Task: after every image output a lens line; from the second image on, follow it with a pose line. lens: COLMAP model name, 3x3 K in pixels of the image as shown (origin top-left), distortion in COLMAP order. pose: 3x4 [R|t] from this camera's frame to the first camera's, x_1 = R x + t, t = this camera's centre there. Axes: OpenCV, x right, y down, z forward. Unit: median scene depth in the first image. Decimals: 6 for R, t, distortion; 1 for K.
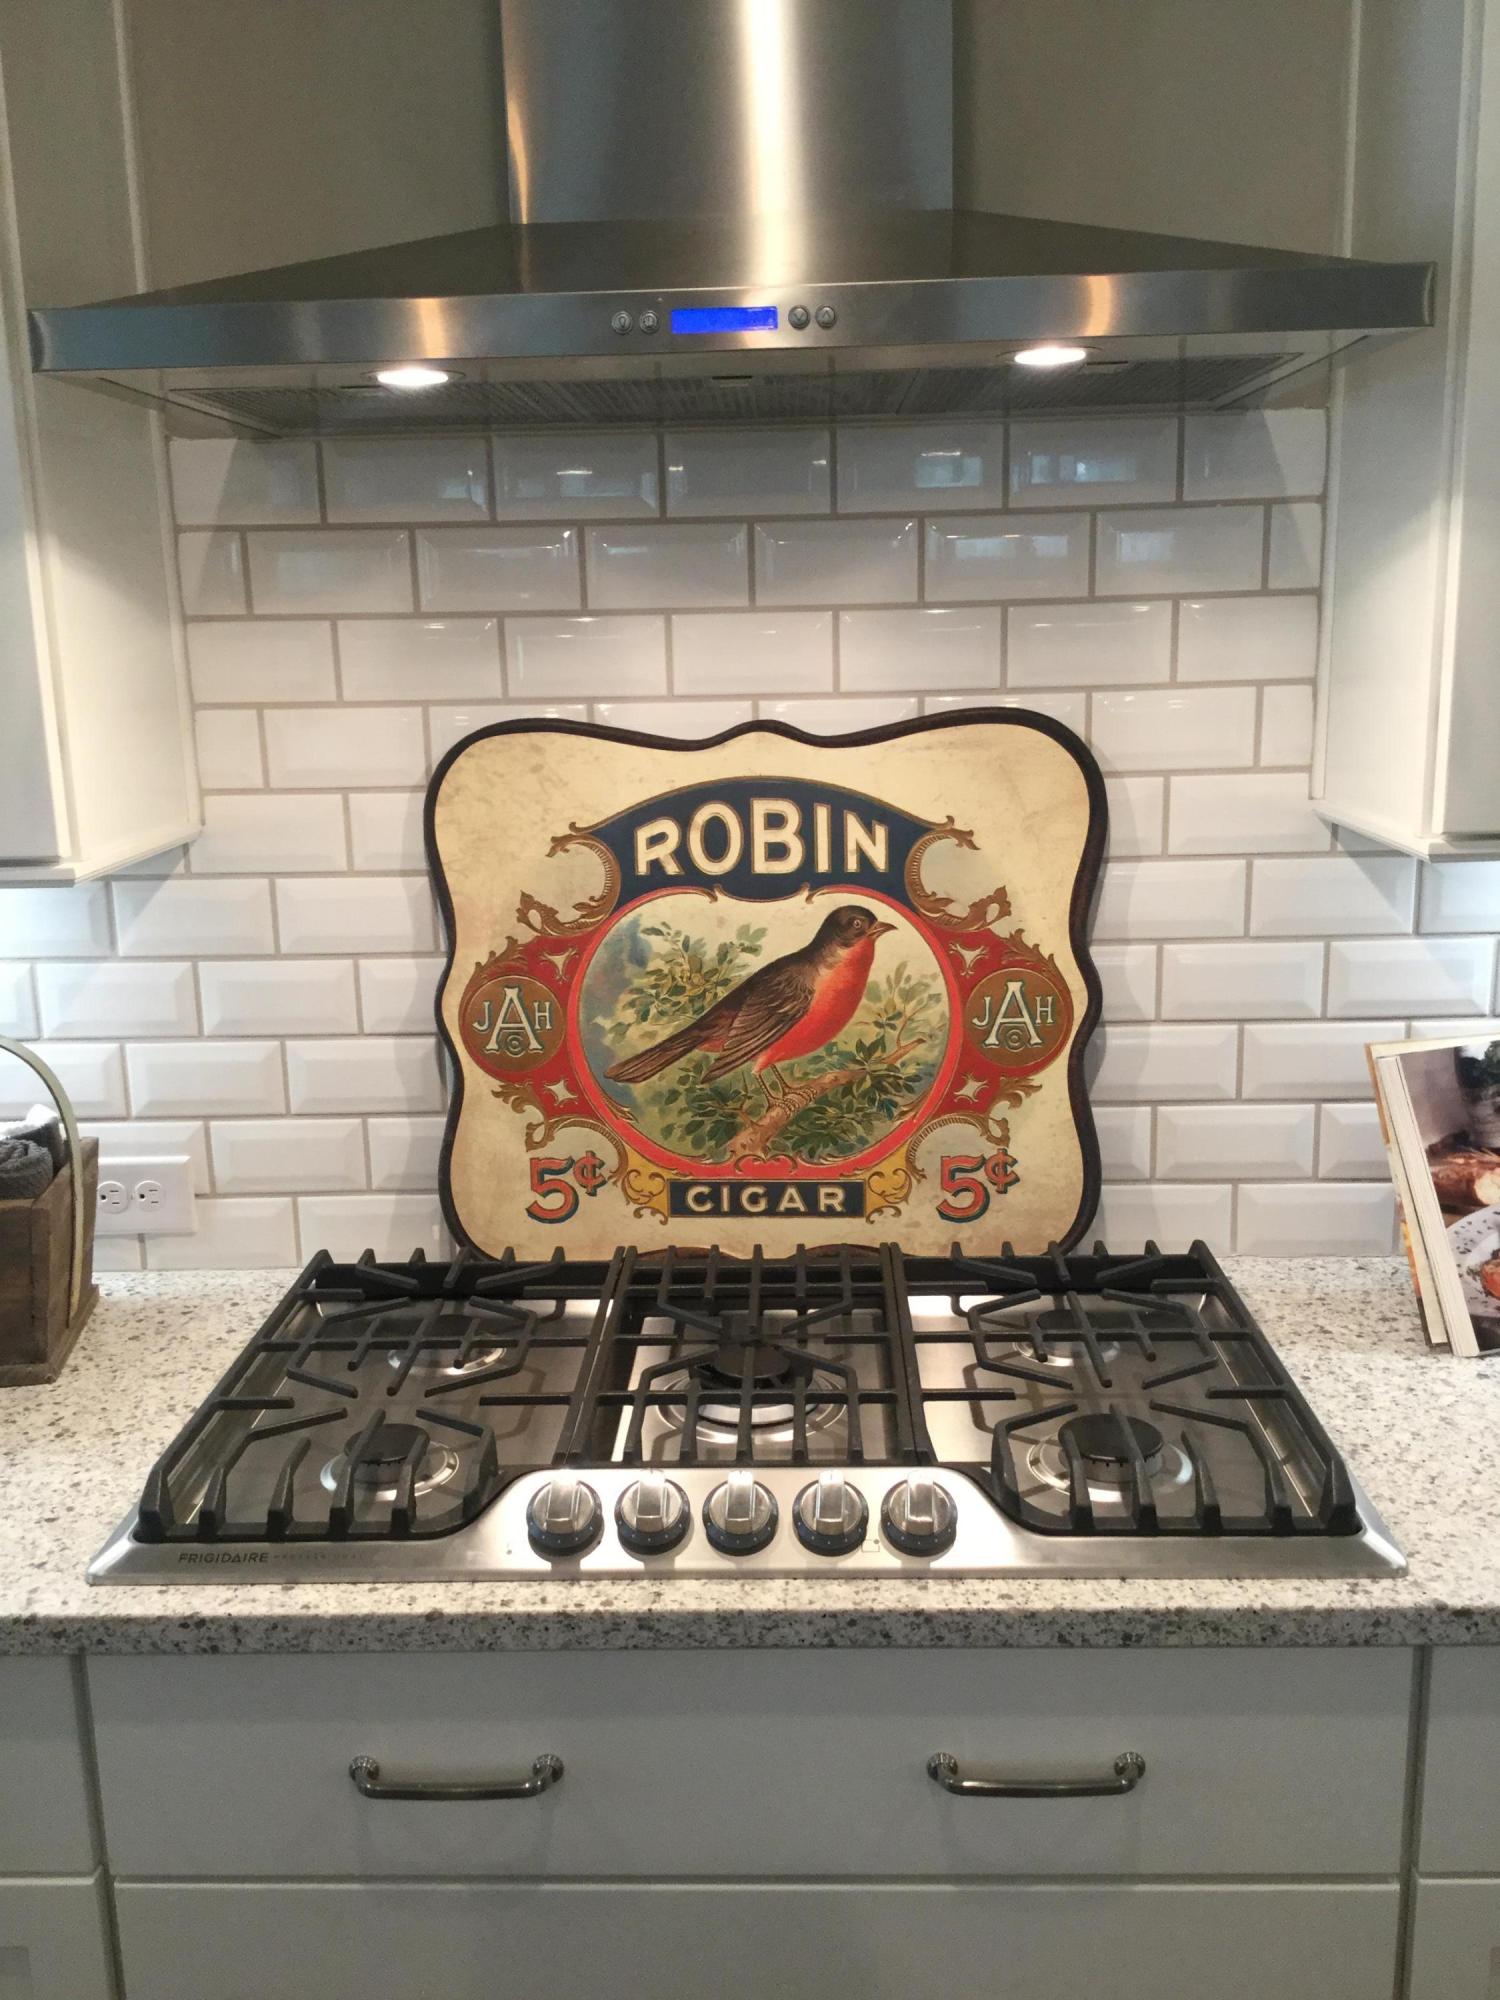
lens RADIAL K [[1812.1, 0, 755.0], [0, 1812.1, 999.9], [0, 0, 1]] dist [0.118754, -0.201802]
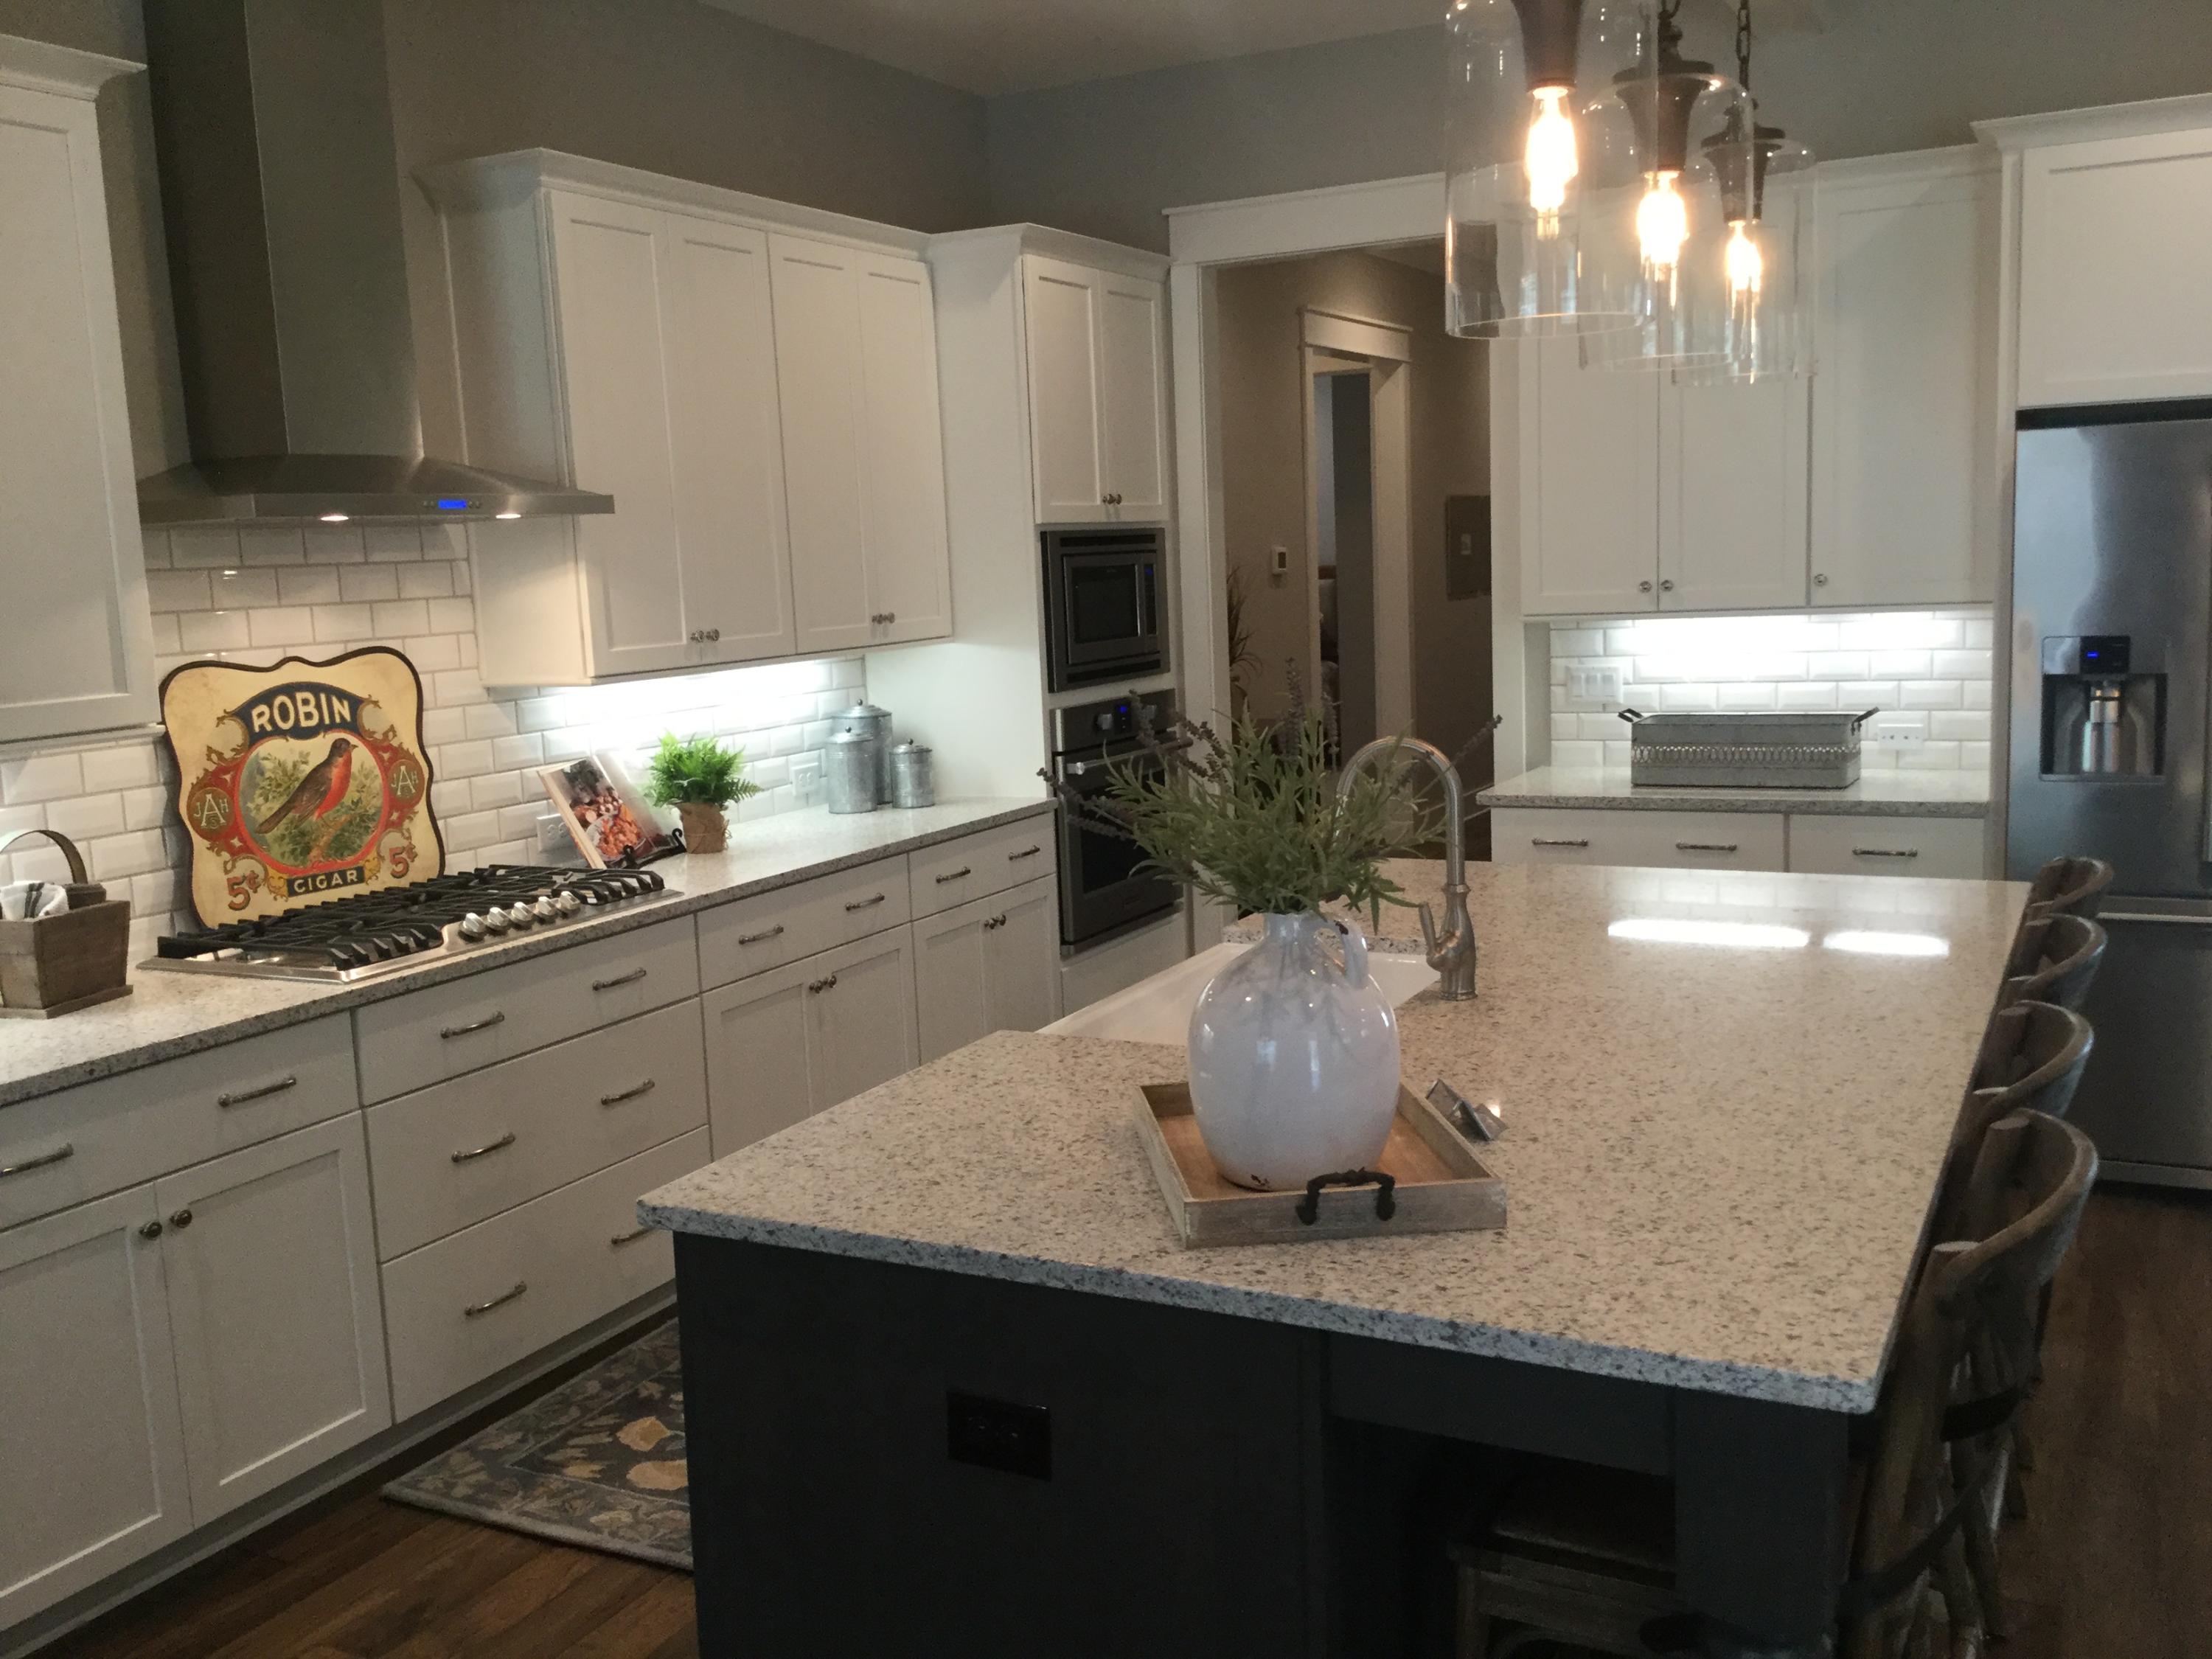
lens RADIAL K [[2004.2, 0, 1118.4], [0, 2004.2, 825.5], [0, 0, 1]] dist [0.118754, -0.201802]
pose [[0.428091, -0.120279, 0.895696, -1.735244], [0.229879, 0.972997, 0.020790, 0.213449], [-0.874010, 0.197002, 0.444181, -0.876112]]
